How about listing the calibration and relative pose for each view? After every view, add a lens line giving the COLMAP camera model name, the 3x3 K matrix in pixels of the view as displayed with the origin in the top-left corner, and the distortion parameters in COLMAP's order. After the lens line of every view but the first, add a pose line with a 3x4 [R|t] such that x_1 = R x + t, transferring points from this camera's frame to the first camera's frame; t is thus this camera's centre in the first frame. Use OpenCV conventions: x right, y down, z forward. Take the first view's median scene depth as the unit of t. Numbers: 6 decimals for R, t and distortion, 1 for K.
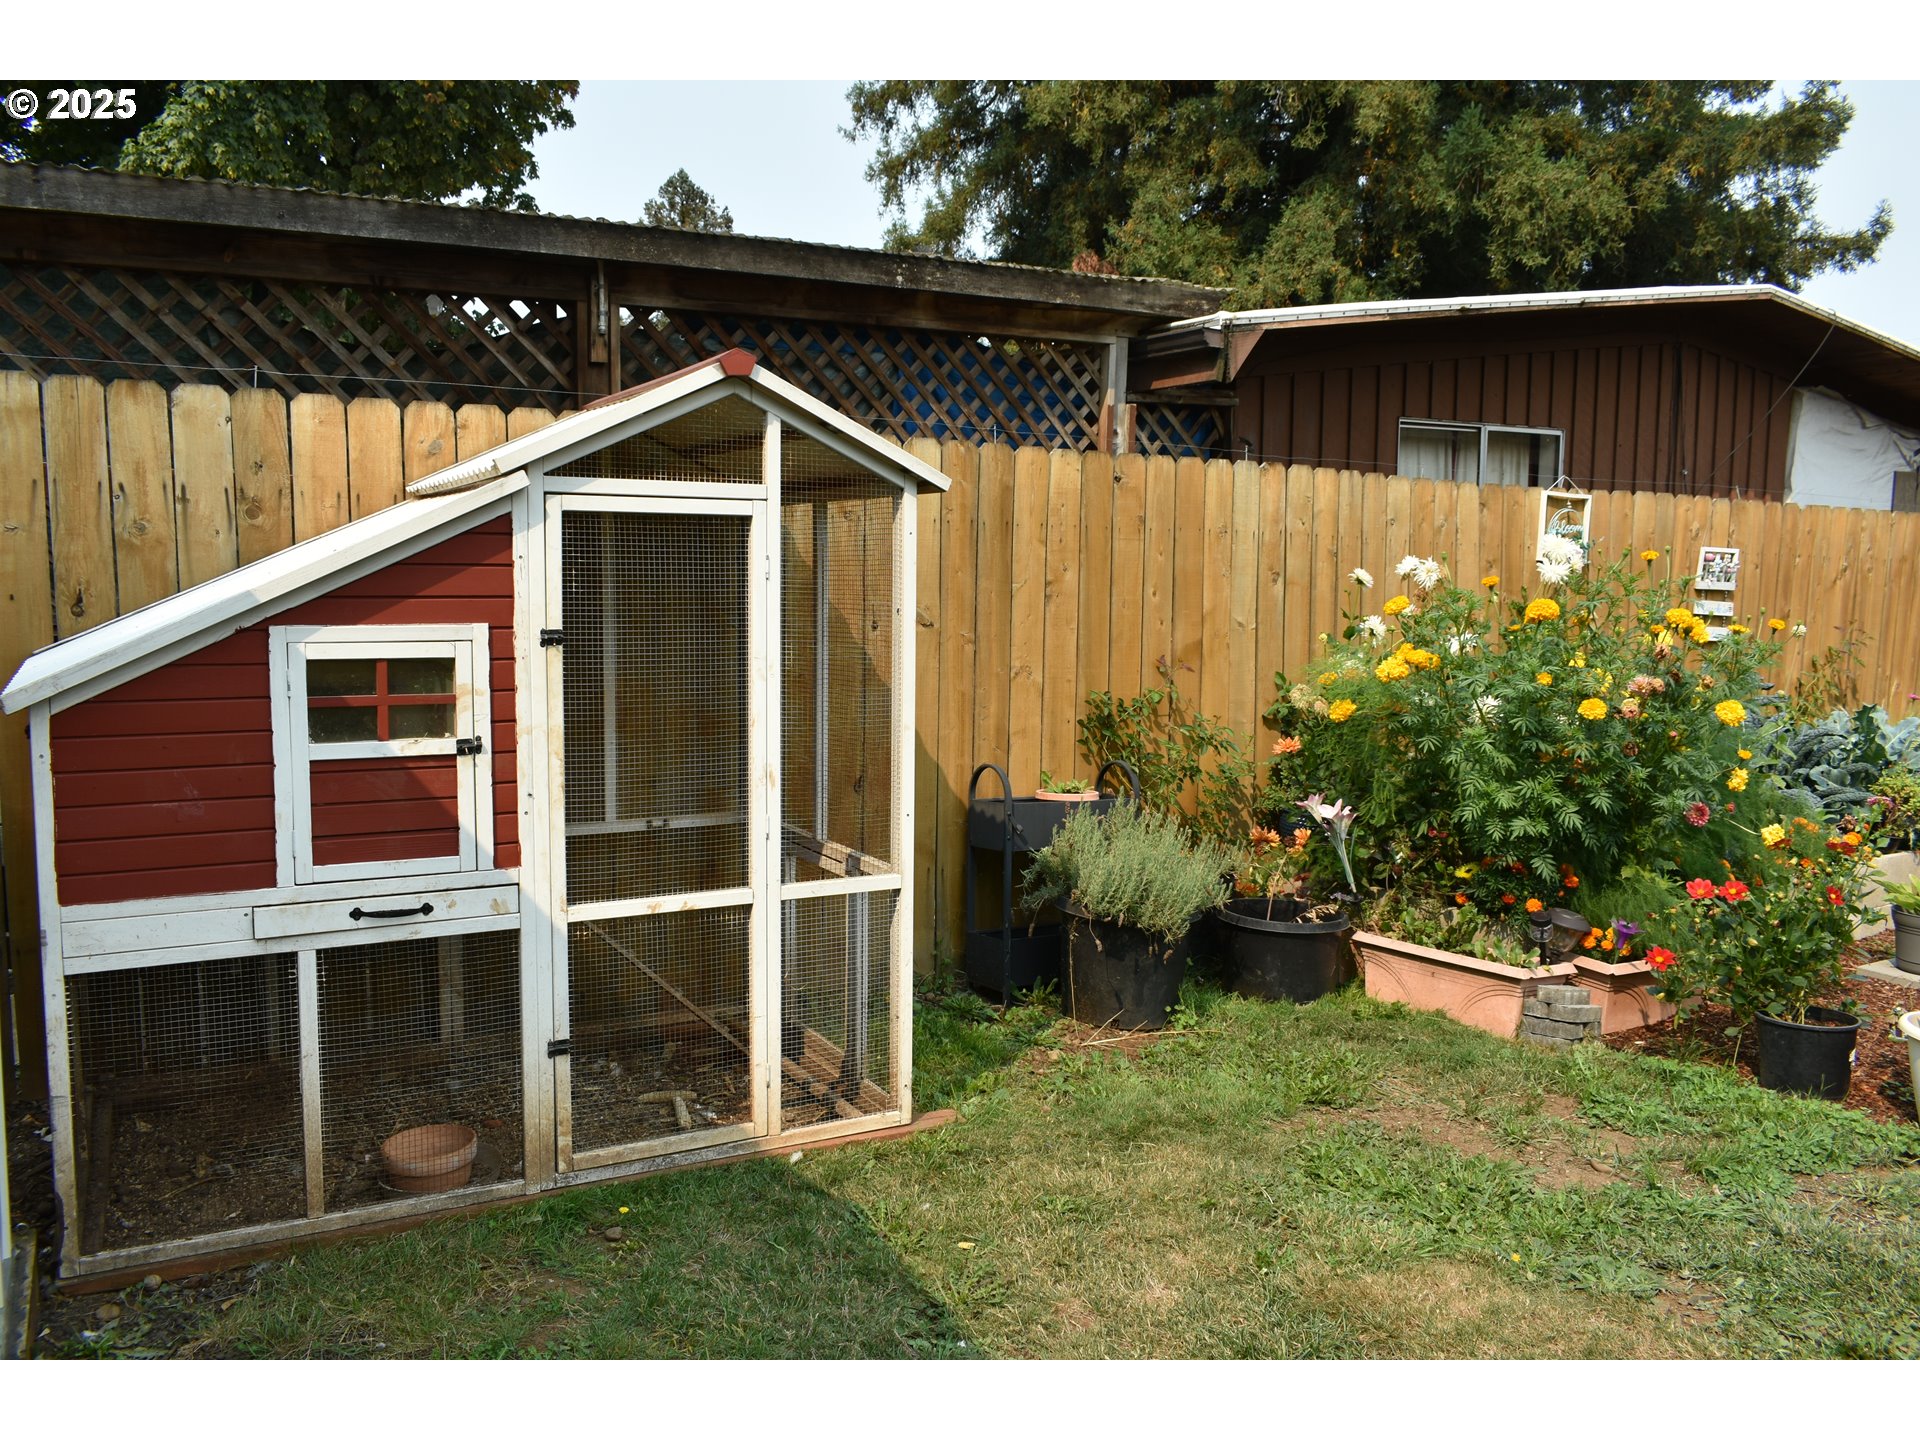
lens RADIAL K [[1472.8, 0, 959.1], [0, 1472.8, 720.4], [0, 0, 1]] dist [-0.019251, 0.010804]
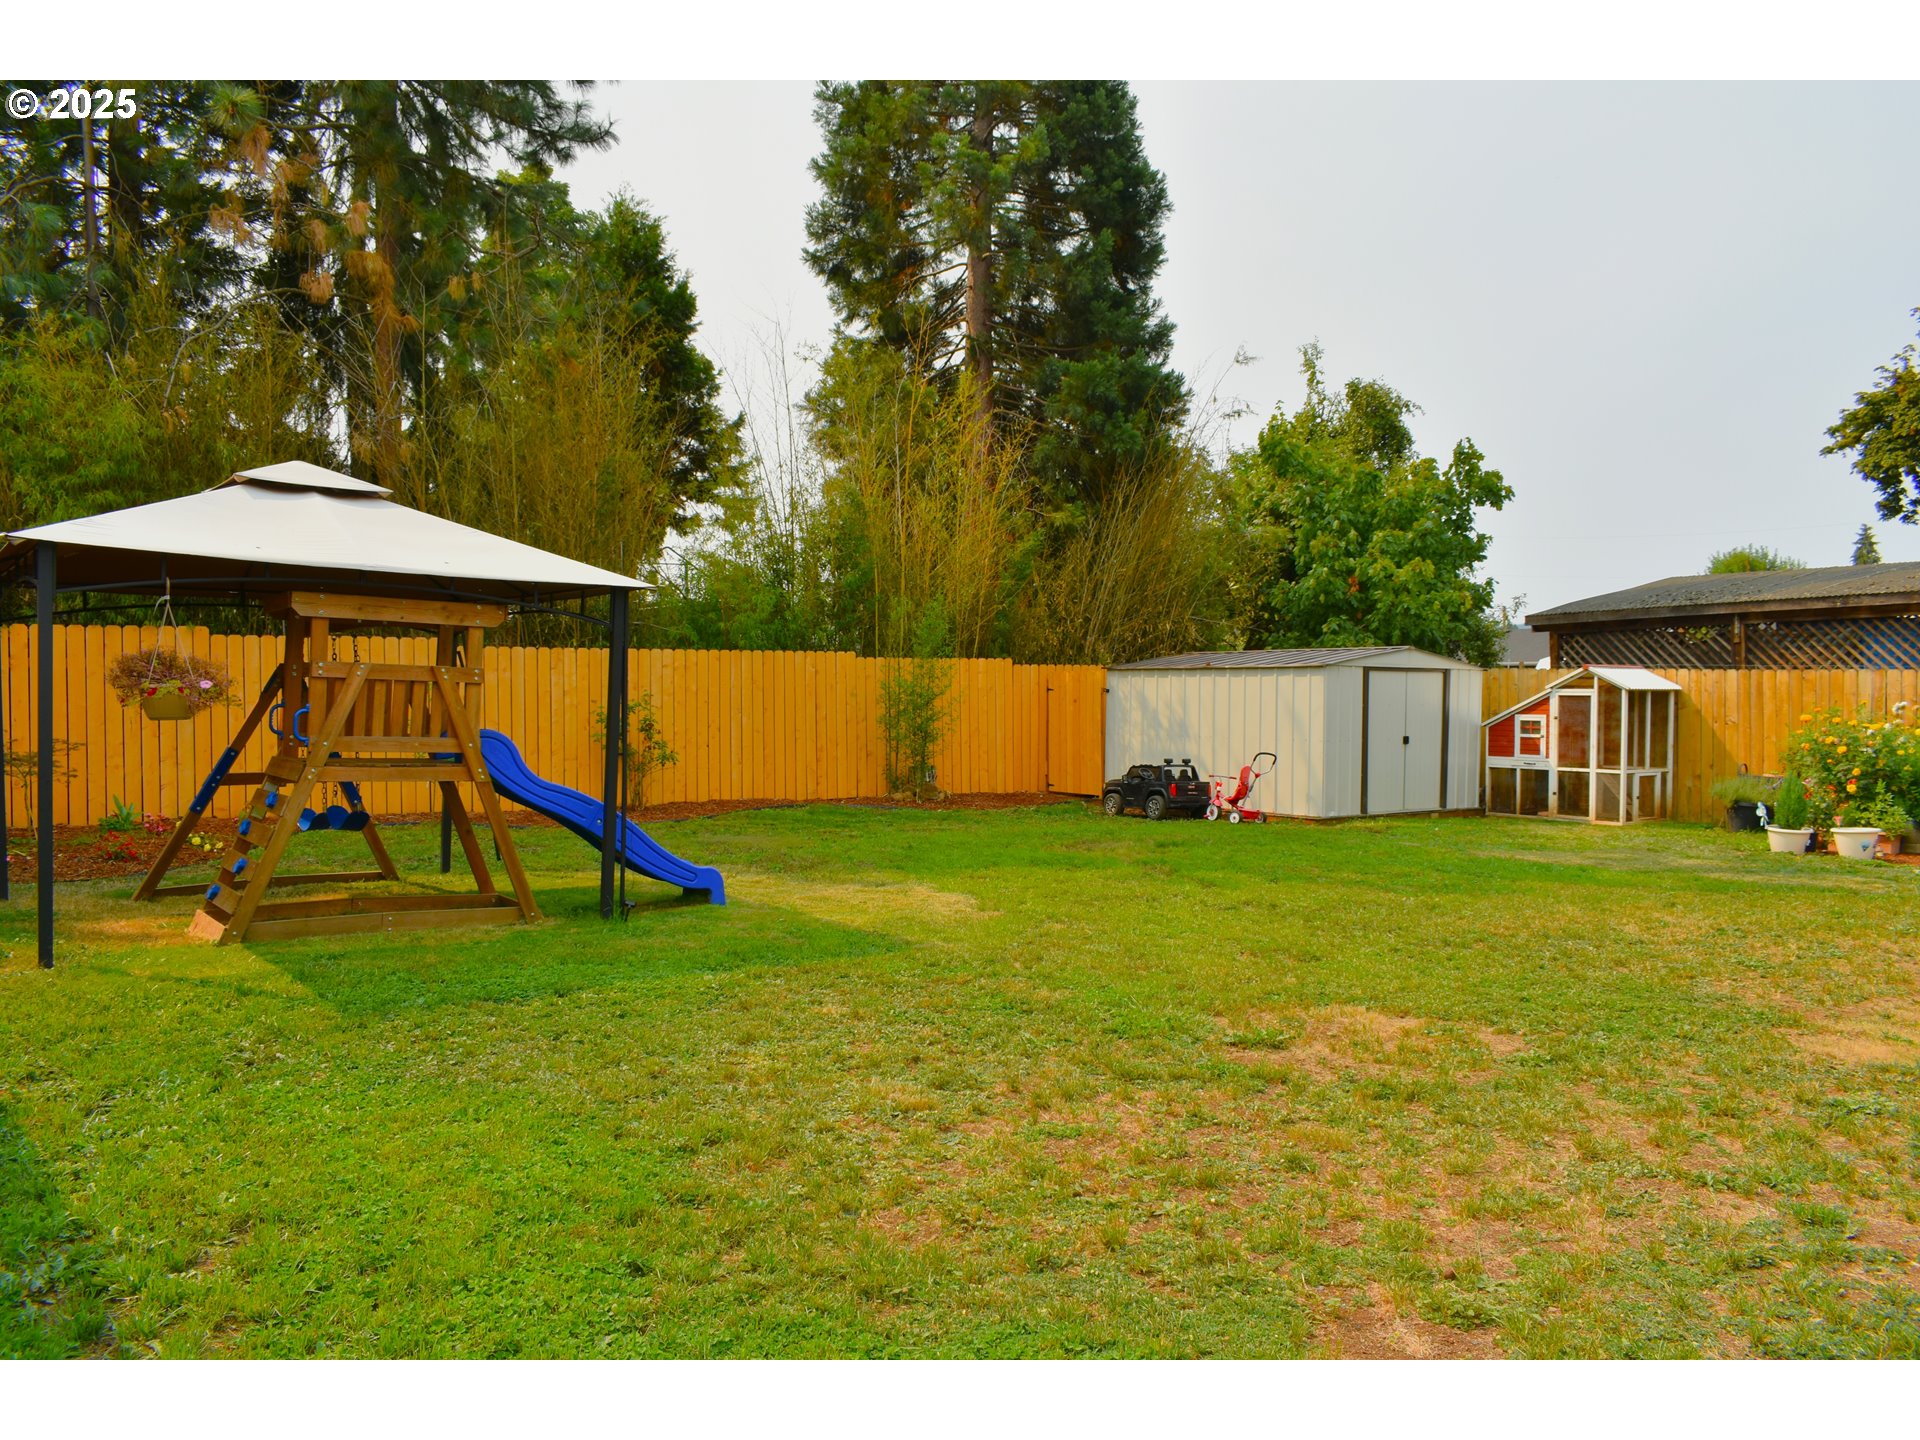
lens RADIAL K [[1472.8, 0, 960.6], [0, 1472.8, 718.0], [0, 0, 1]] dist [-0.019251, 0.010804]
pose [[0.117677, 0.008165, -0.993018, 2.986996], [-0.107093, 0.994239, -0.004516, 0.126766], [0.987260, 0.106877, 0.117874, -1.128528]]
